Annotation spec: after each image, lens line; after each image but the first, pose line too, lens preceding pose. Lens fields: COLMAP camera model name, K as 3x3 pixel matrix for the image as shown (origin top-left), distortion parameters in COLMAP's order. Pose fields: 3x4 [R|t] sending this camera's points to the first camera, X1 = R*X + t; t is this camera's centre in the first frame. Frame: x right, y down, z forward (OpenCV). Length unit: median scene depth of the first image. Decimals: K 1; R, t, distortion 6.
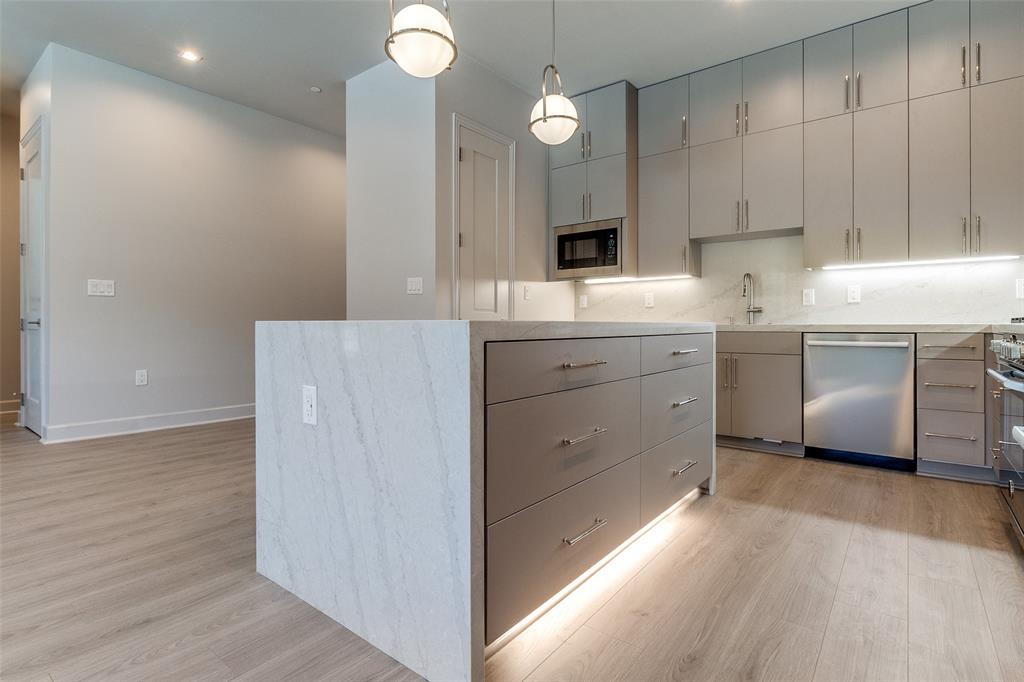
lens RADIAL K [[510.7, 0, 510.4], [0, 510.7, 325.8], [0, 0, 1]] dist [0.000818, -0.000320]
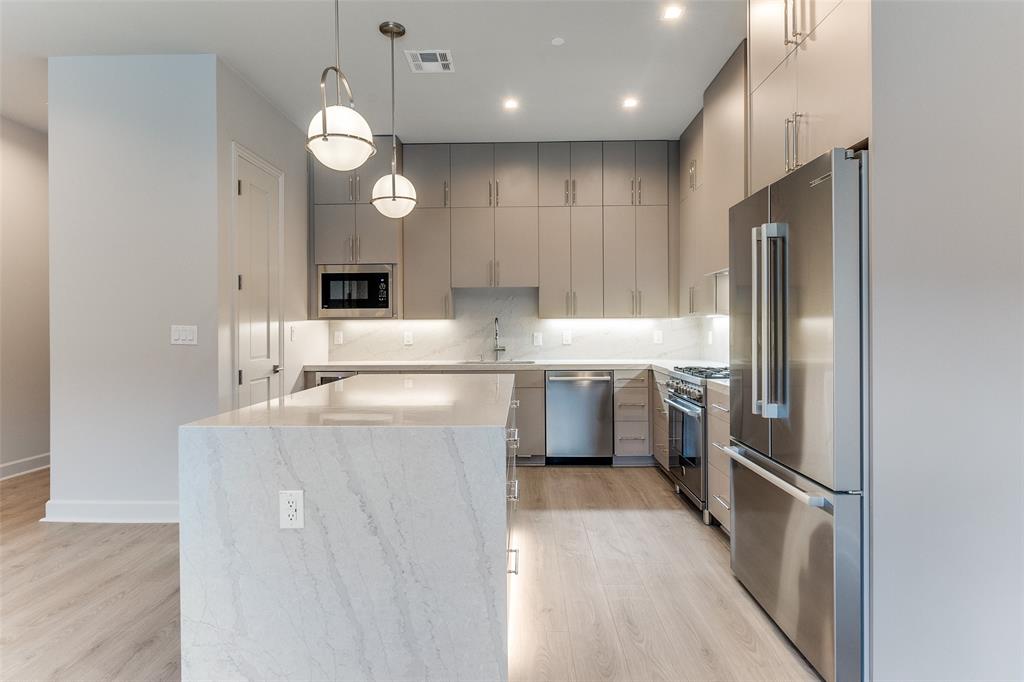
lens RADIAL K [[536.5, 0, 515.0], [0, 536.5, 329.0], [0, 0, 1]] dist [0.000407, -0.000114]
pose [[0.798689, -0.004979, 0.601723, -0.349823], [0.007306, 0.999972, -0.001423, -0.101765], [-0.601700, 0.005533, 0.798703, -0.059085]]
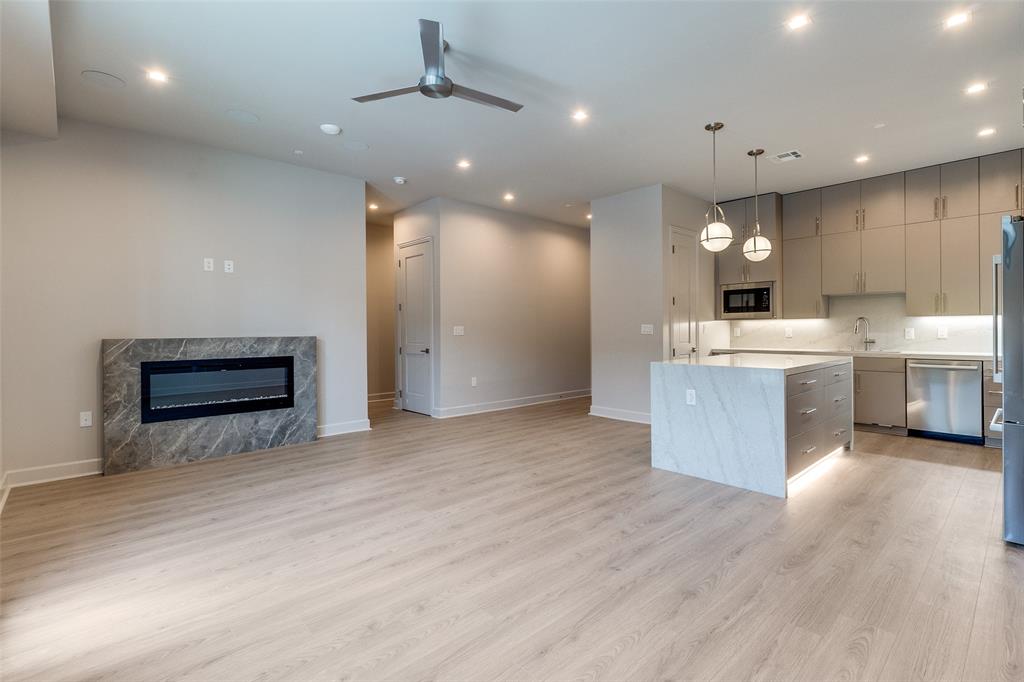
lens RADIAL K [[478.6, 0, 510.3], [0, 478.6, 331.4], [0, 0, 1]] dist [0.001179, 0.001012]
pose [[0.986551, -0.008019, -0.163256, -0.460388], [0.008355, 0.999964, 0.001375, -0.095190], [0.163239, -0.002721, 0.986583, -0.778083]]
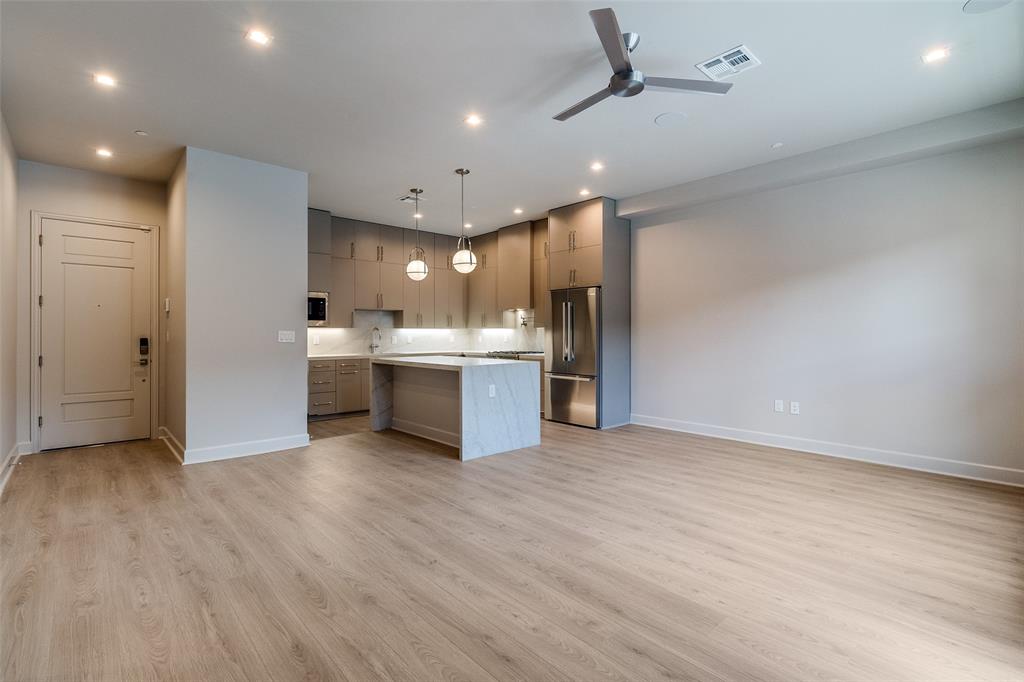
lens RADIAL K [[470.3, 0, 510.9], [0, 470.3, 334.9], [0, 0, 1]] dist [0.002586, 0.000545]
pose [[0.172826, -0.002943, 0.984948, -1.677701], [0.003985, 0.999989, 0.002289, -0.103042], [-0.984944, 0.003529, 0.172836, 0.196525]]
